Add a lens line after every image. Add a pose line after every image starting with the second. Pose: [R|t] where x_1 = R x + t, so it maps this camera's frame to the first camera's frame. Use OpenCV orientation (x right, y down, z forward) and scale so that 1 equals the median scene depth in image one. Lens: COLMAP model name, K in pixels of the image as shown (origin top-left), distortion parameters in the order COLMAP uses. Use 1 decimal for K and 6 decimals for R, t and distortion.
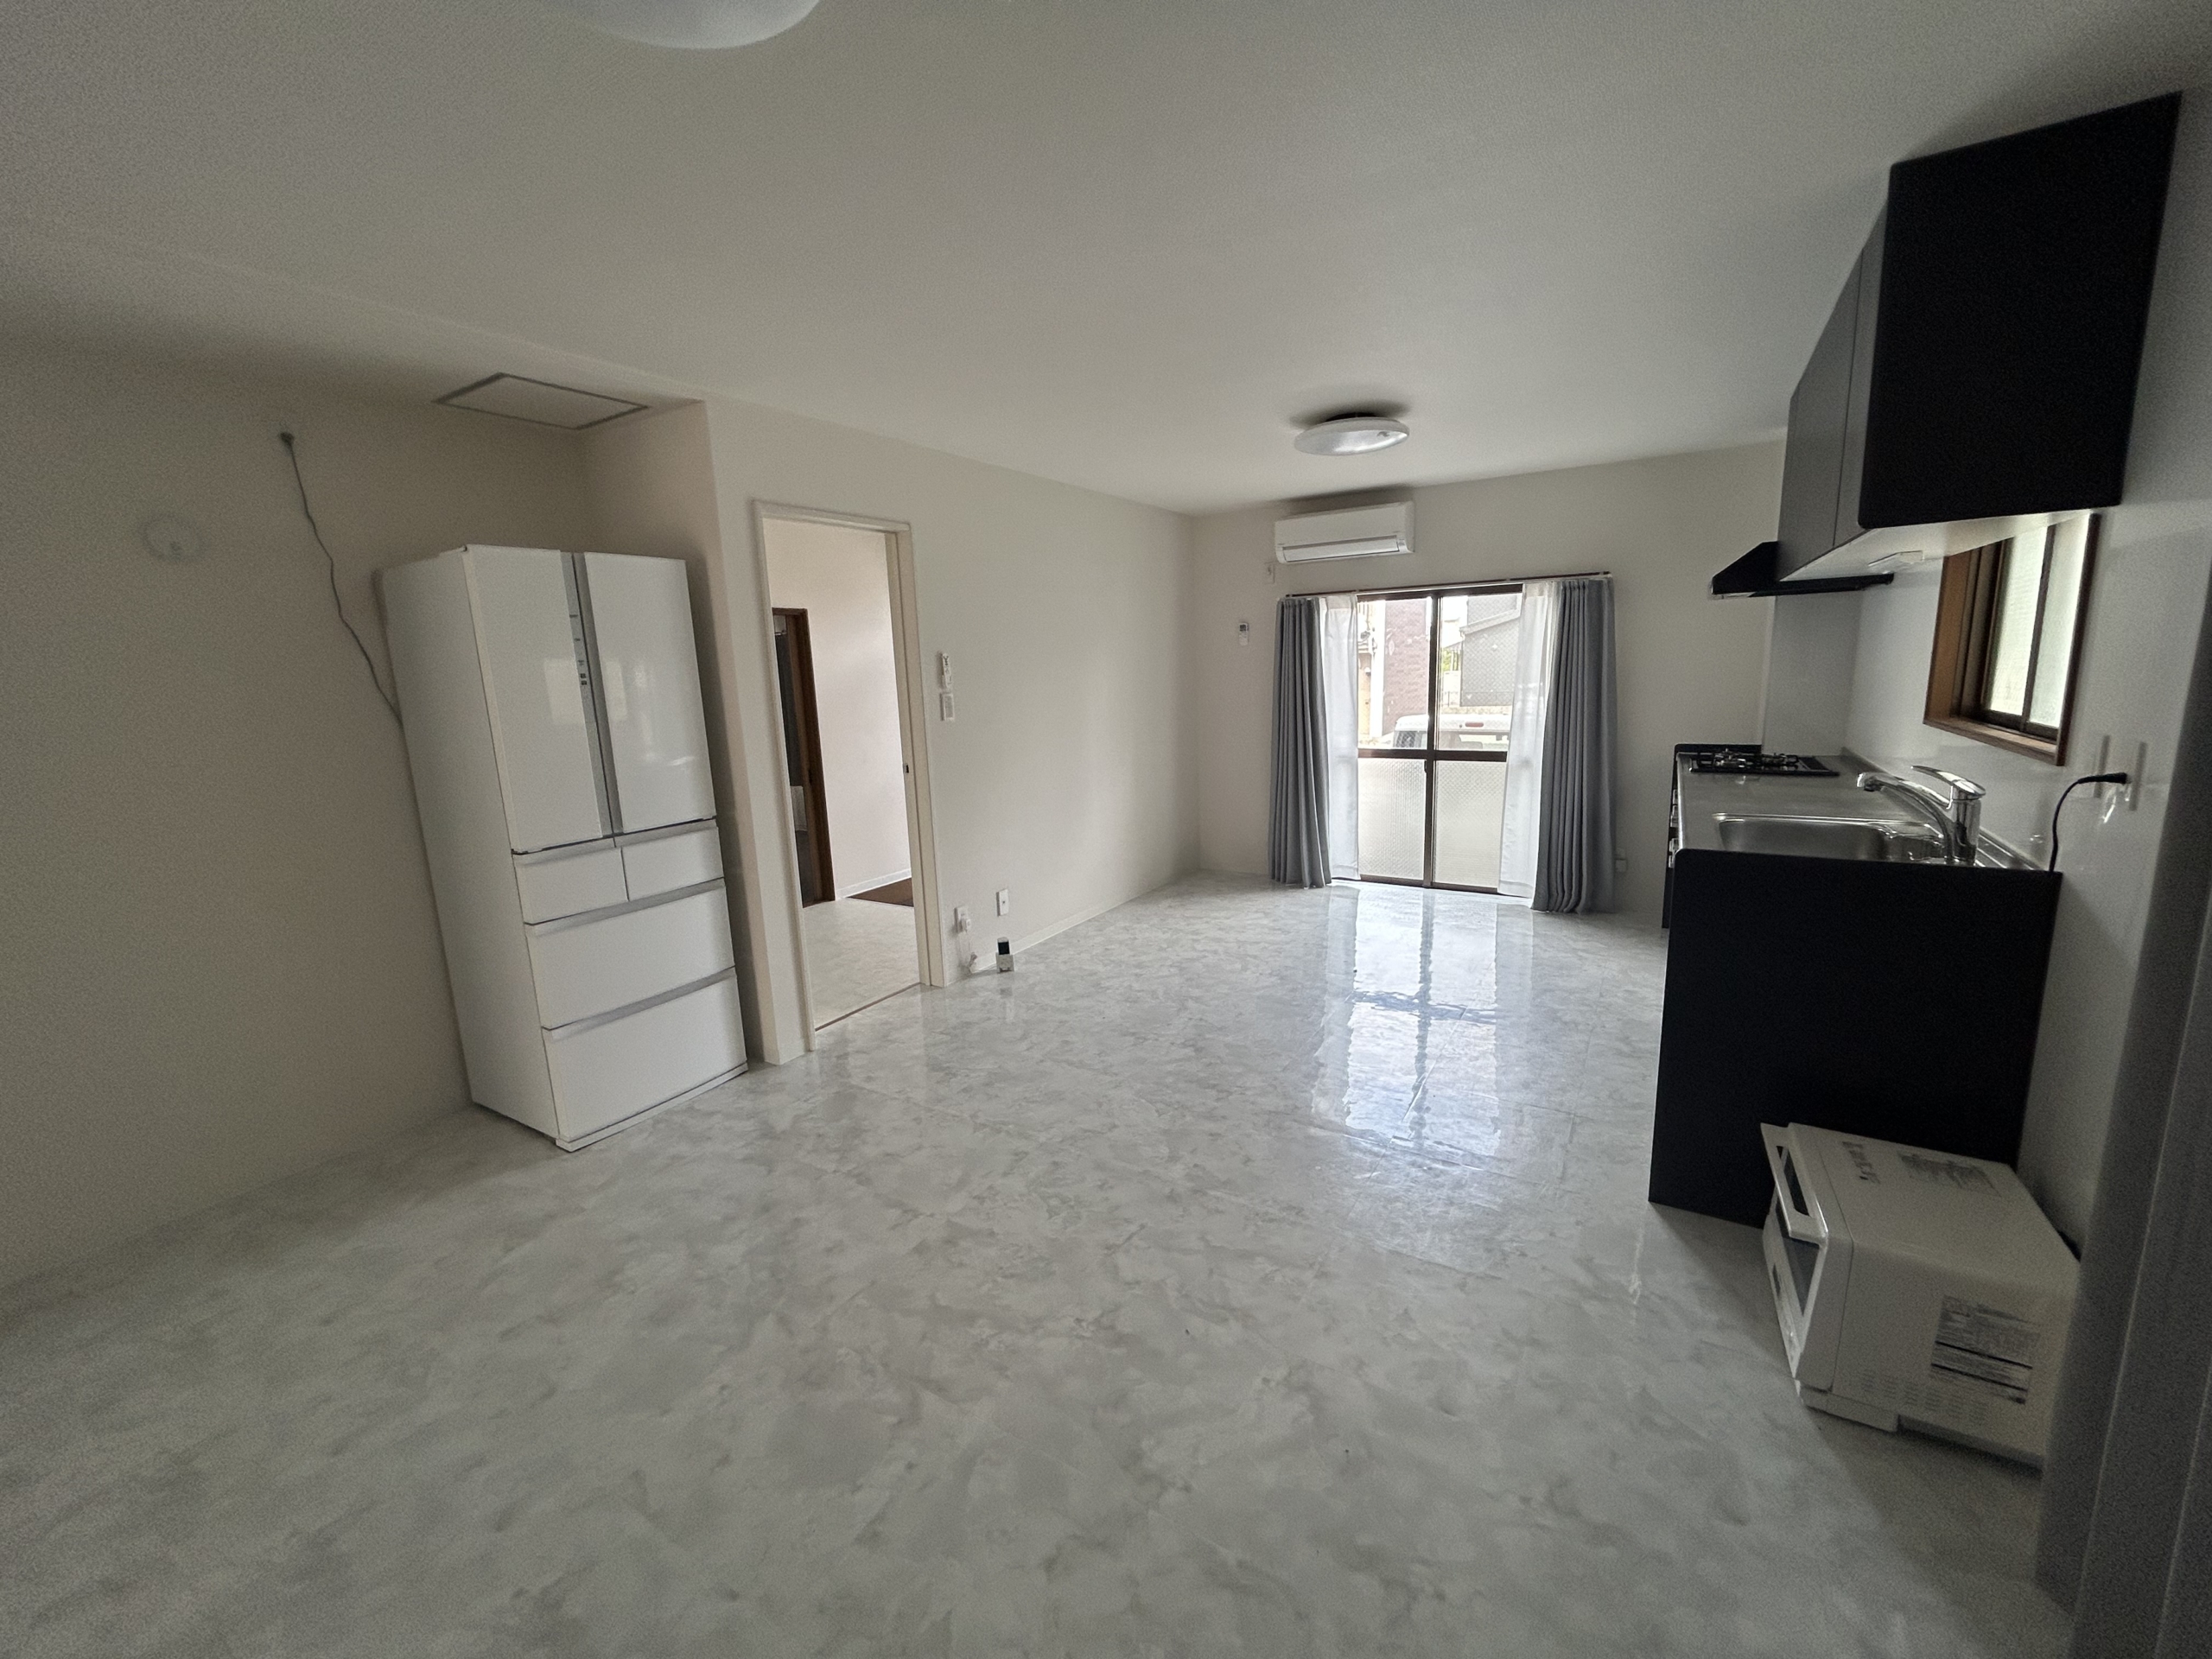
lens RADIAL K [[896.7, 0, 1106.0], [0, 896.7, 829.5], [0, 0, 1]] dist [-0.000040, -0.000091]
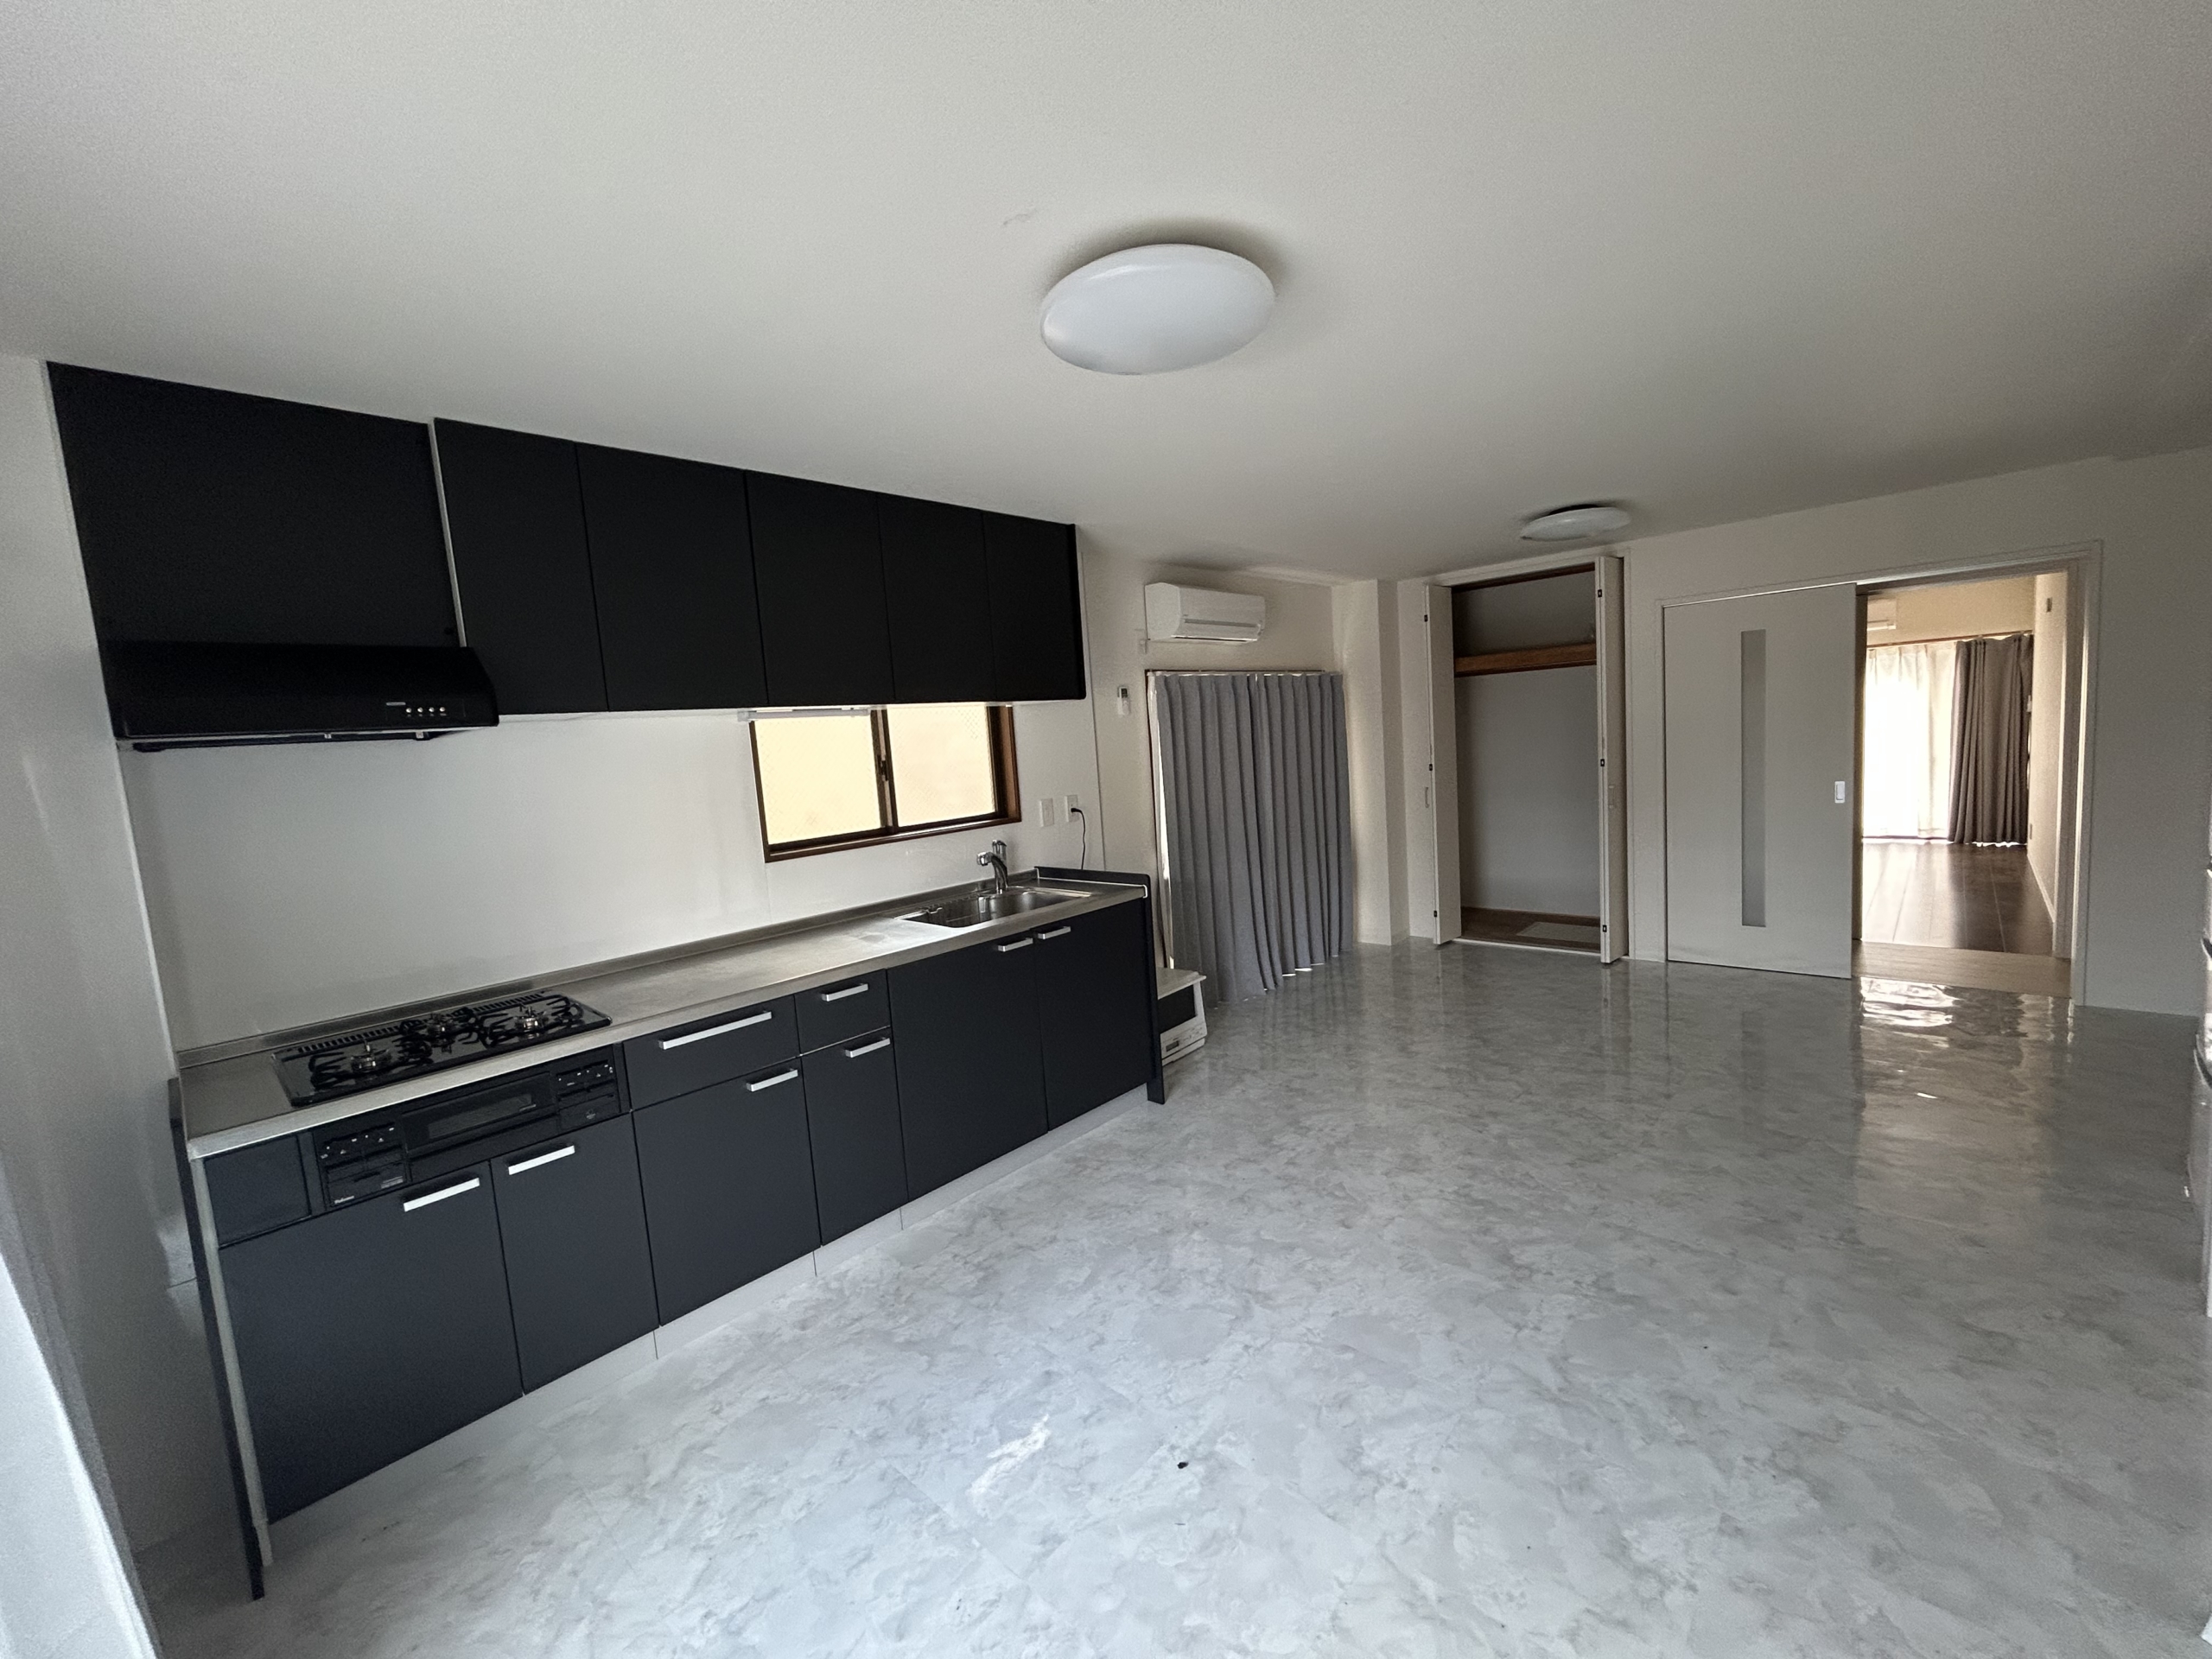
lens RADIAL K [[896.7, 0, 1106.0], [0, 896.7, 829.5], [0, 0, 1]] dist [-0.000040, -0.000091]
pose [[-0.974528, 0.087818, 0.206357, 0.252405], [0.143423, 0.951427, 0.272428, -0.351310], [-0.172410, 0.295085, -0.939787, 1.725172]]
